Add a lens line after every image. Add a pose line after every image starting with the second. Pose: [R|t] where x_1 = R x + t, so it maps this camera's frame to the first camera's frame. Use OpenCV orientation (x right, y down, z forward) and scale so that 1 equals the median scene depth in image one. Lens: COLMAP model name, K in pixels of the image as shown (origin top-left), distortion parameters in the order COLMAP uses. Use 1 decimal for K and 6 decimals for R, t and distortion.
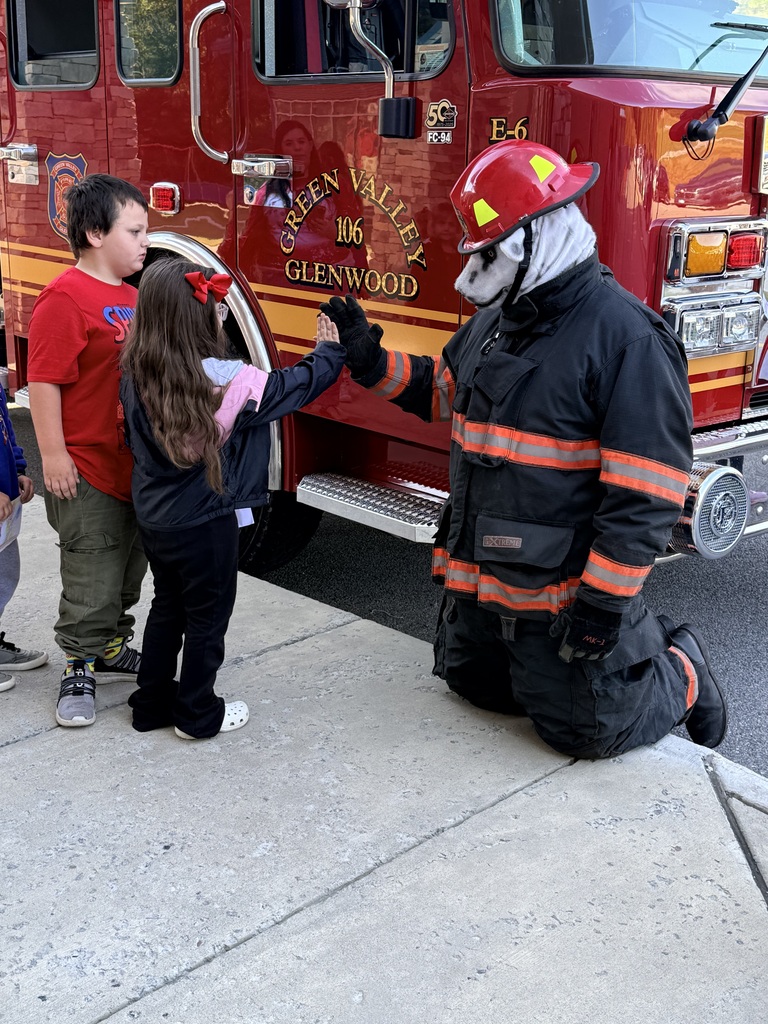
lens RADIAL K [[1292.5, 0, 381.7], [0, 1292.5, 522.0], [0, 0, 1]] dist [0.048444, 0.000000]
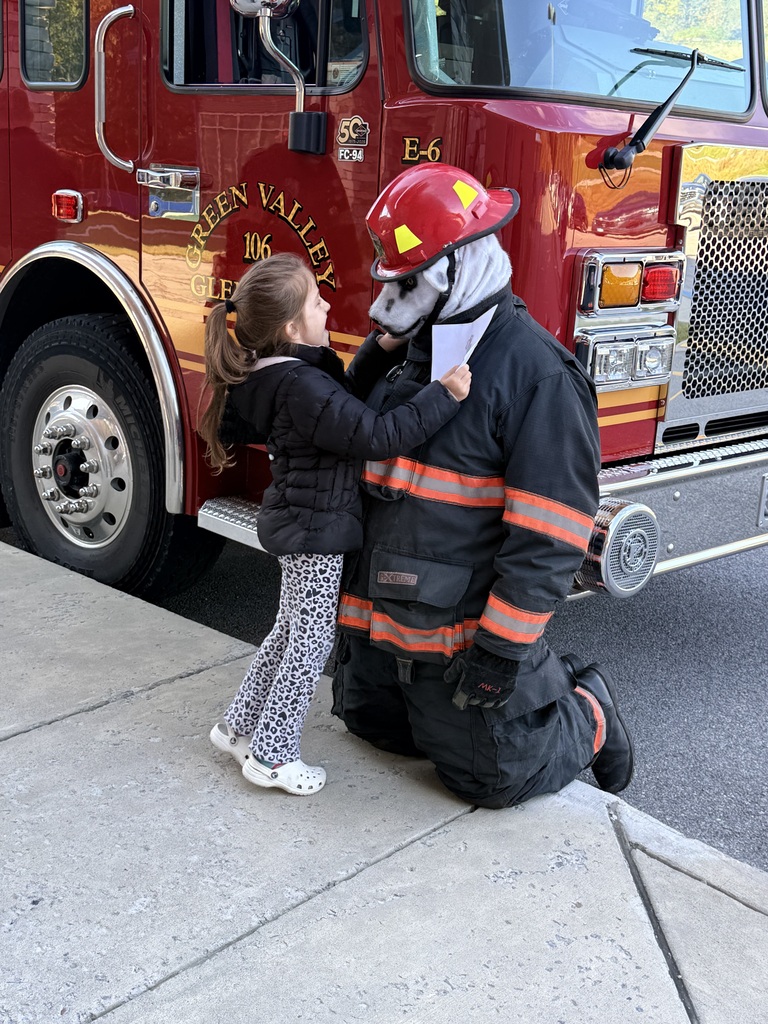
lens RADIAL K [[1292.5, 0, 384.5], [0, 1292.5, 520.4], [0, 0, 1]] dist [0.048444, 0.000000]
pose [[0.997845, 0.021881, 0.061866, 0.016511], [-0.021036, 0.999677, -0.014290, -0.012060], [-0.062159, 0.012957, 0.997982, 0.042209]]
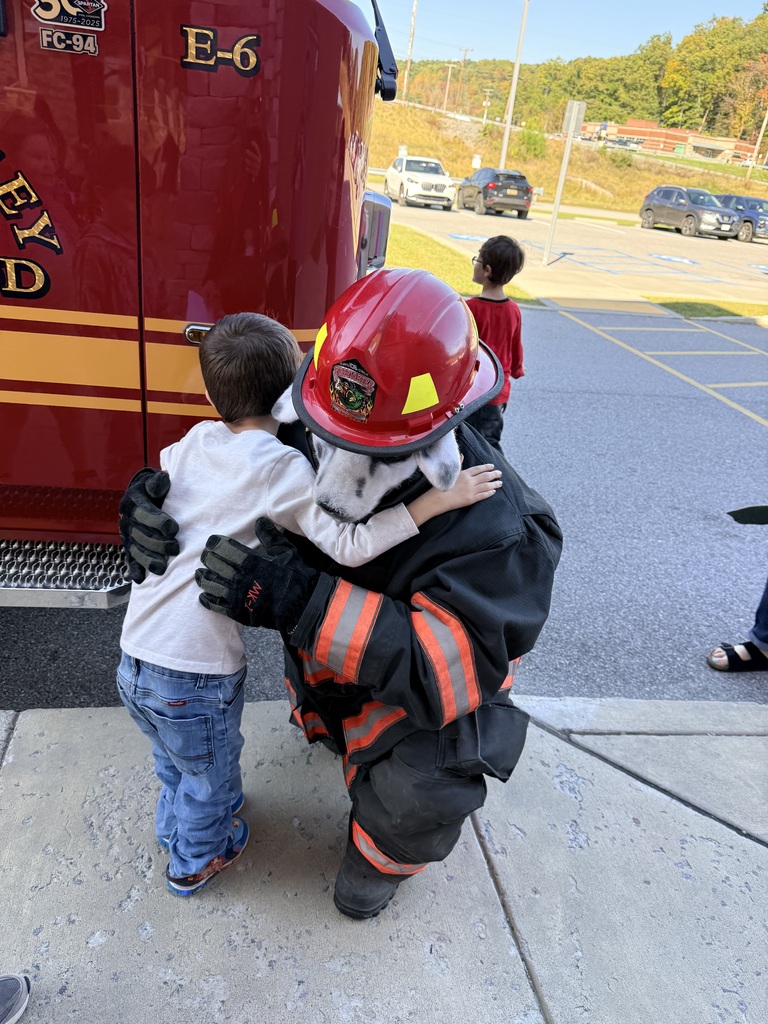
lens RADIAL K [[745.4, 0, 385.3], [0, 745.4, 509.9], [0, 0, 1]] dist [-0.010196, 0.001238]
pose [[0.552853, -0.324541, 0.767481, -0.237692], [0.127858, 0.943169, 0.306731, -0.180235], [-0.823411, -0.071449, 0.562929, 0.685356]]
